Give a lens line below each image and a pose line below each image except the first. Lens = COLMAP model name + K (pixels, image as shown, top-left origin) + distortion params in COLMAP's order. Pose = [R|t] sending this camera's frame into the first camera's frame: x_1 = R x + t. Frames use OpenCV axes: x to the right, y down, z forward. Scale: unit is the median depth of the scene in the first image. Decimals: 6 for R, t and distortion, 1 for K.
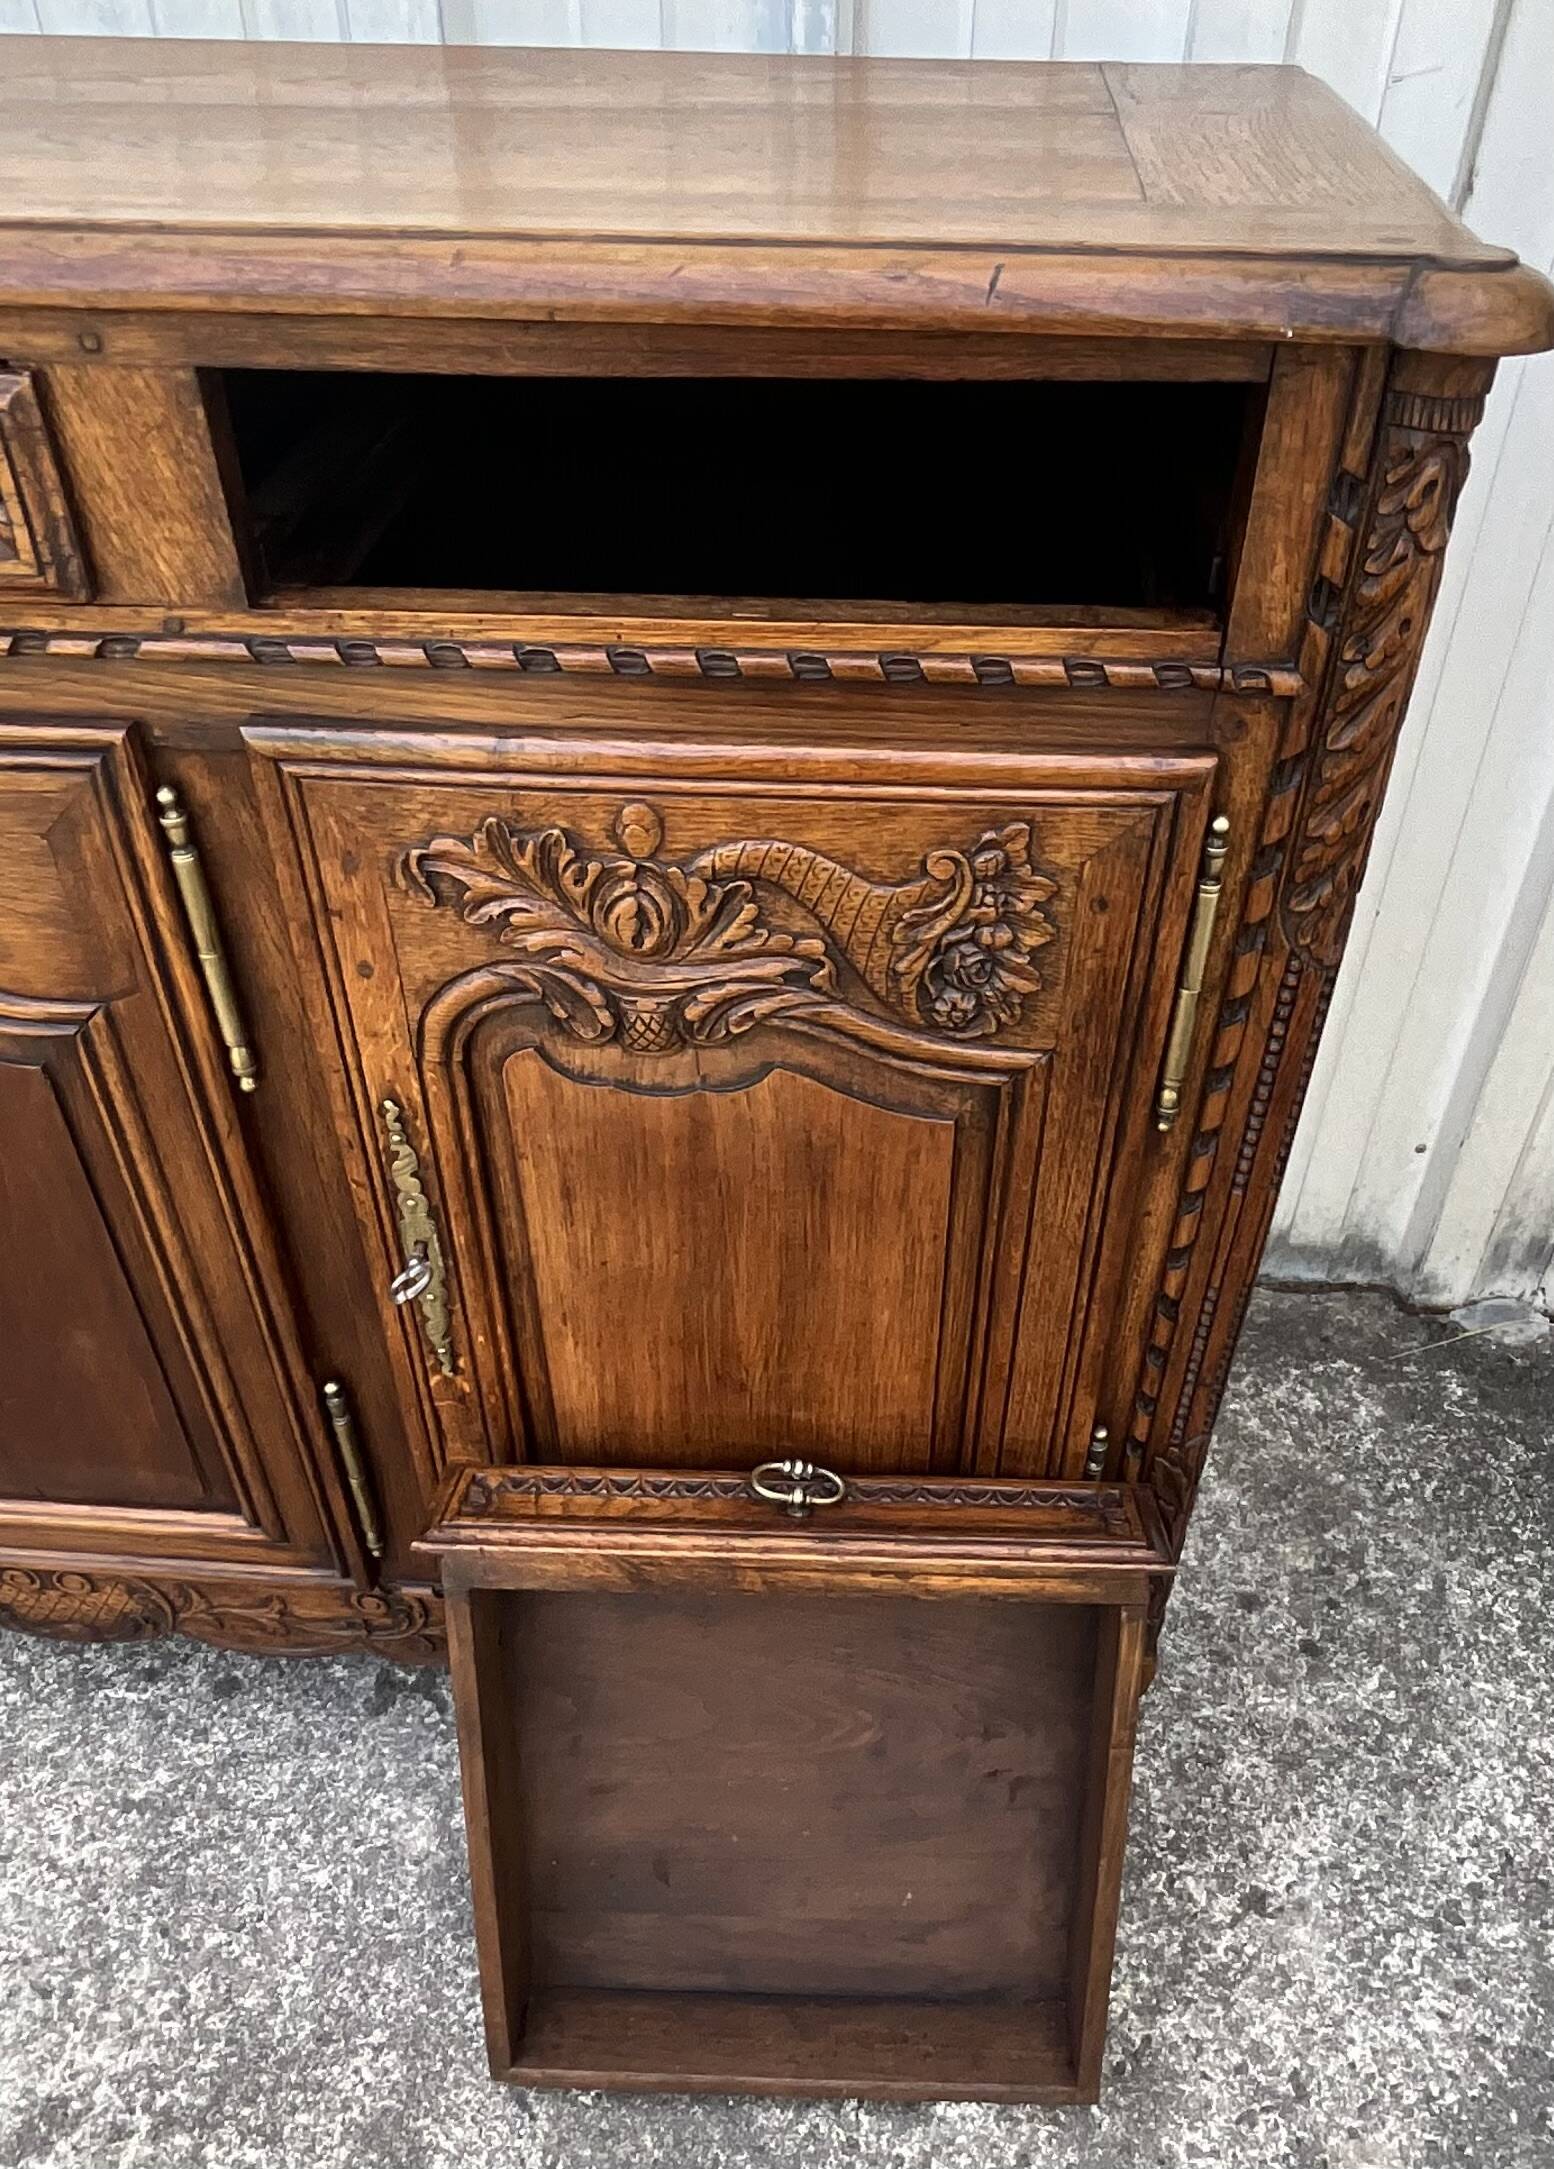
lens RADIAL K [[1528.1, 0, 806.1], [0, 1528.1, 1199.1], [0, 0, 1]] dist [-0.004599, -0.001638]
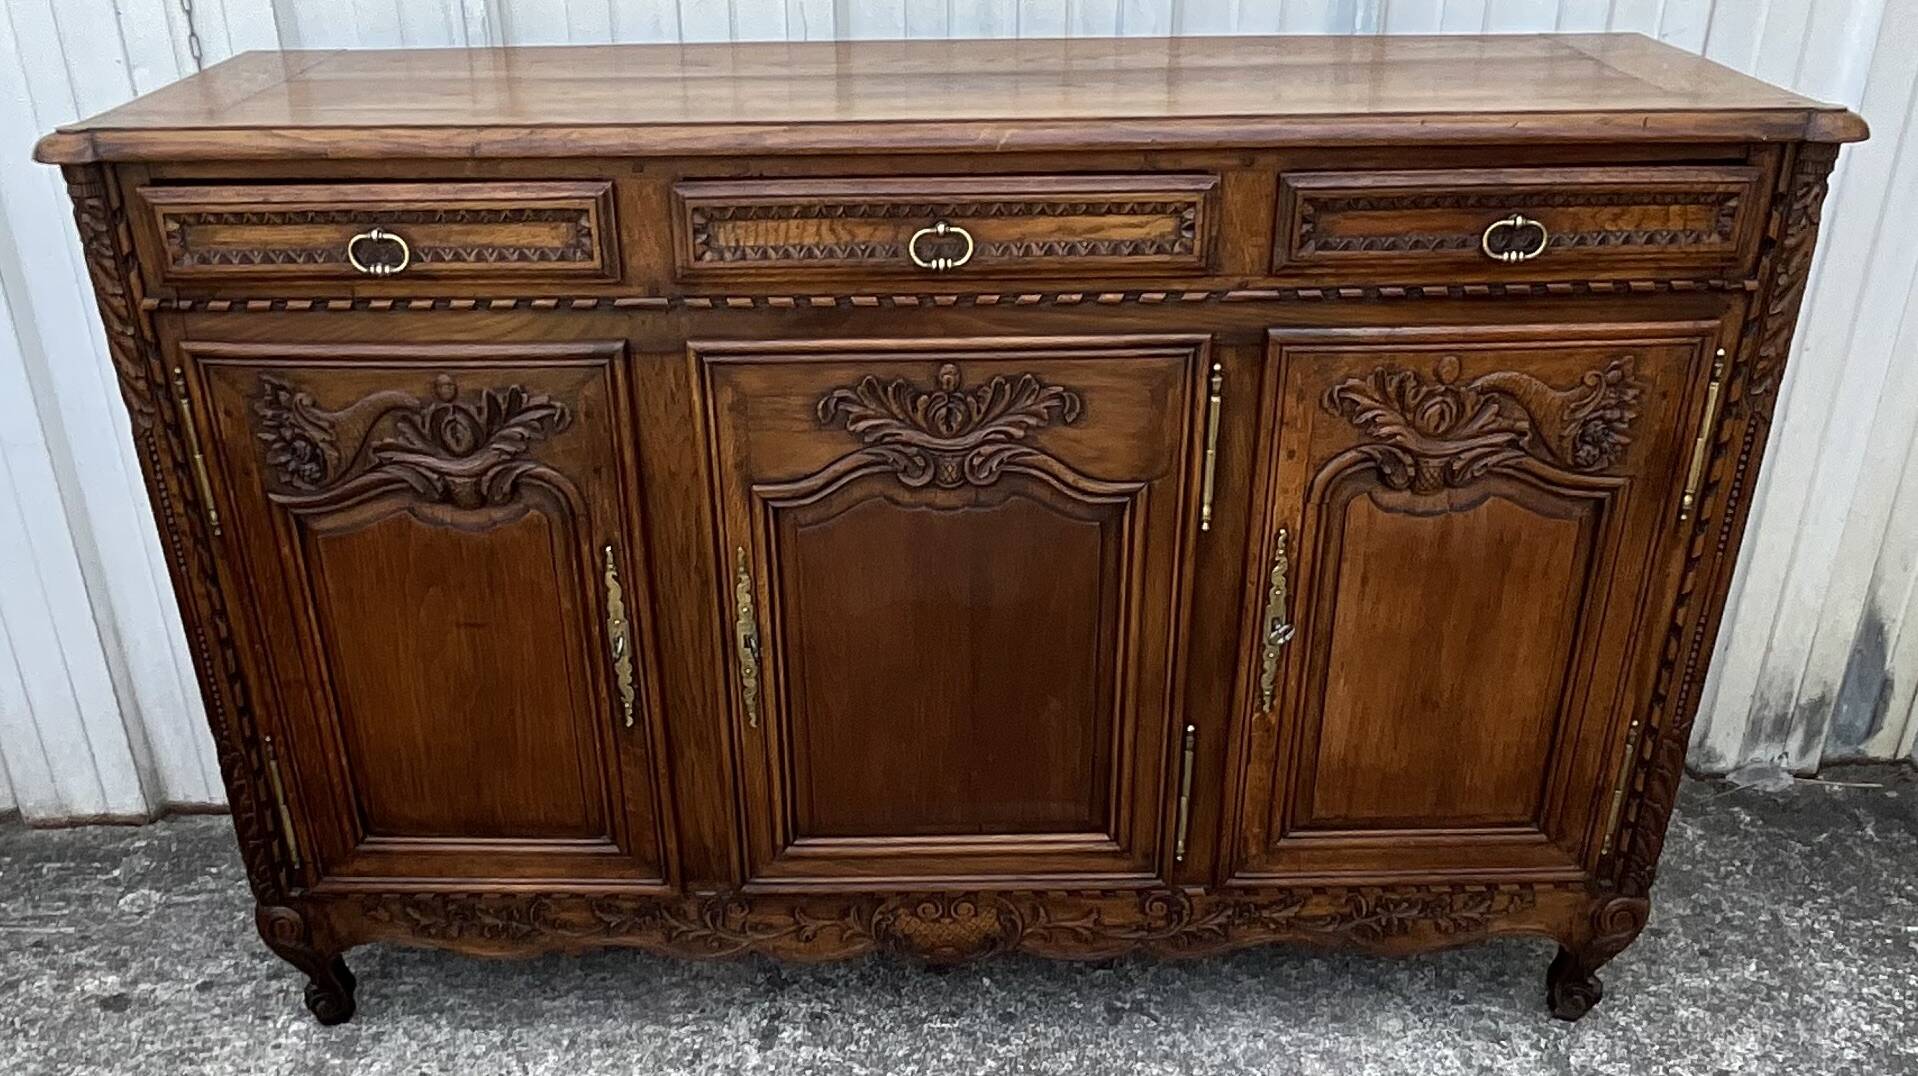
lens RADIAL K [[1453.4, 0, 952.8], [0, 1453.4, 694.1], [0, 0, 1]] dist [-0.012351, -0.006605]
pose [[0.997489, -0.056394, 0.042849, -0.786116], [0.063809, 0.978096, -0.198135, 0.477569], [-0.030737, 0.200371, 0.979238, -0.737874]]
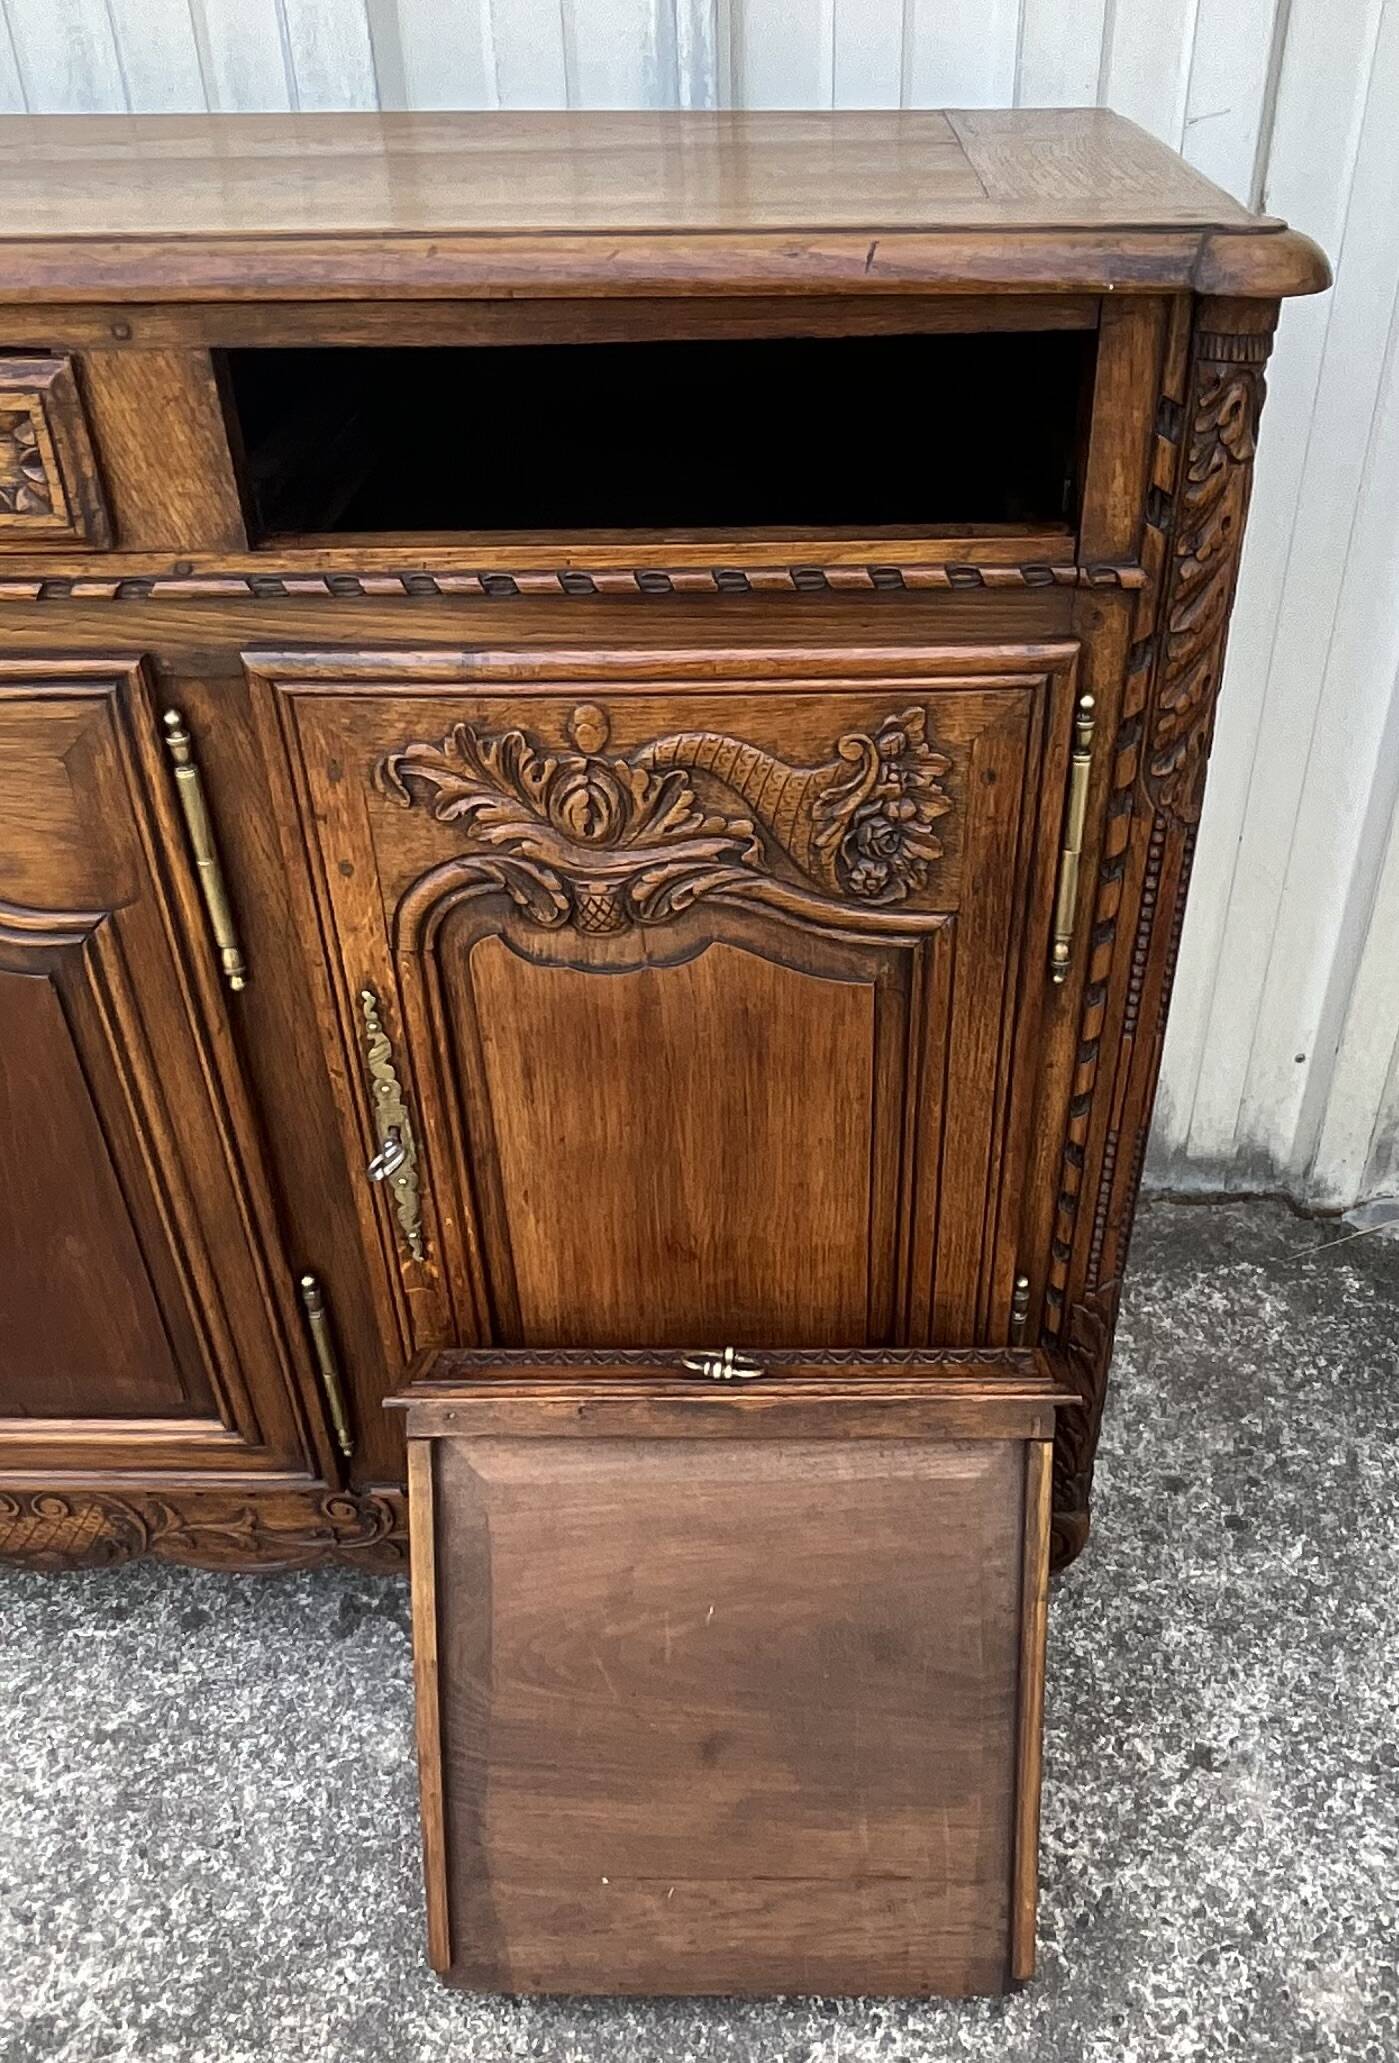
lens RADIAL K [[1515.4, 0, 762.8], [0, 1515.4, 1057.2], [0, 0, 1]] dist [-0.001280, -0.004385]
pose [[0.998247, -0.047889, 0.034778, -0.025873], [0.051228, 0.993412, -0.102512, 0.112714], [-0.029640, 0.104114, 0.994124, -0.102009]]
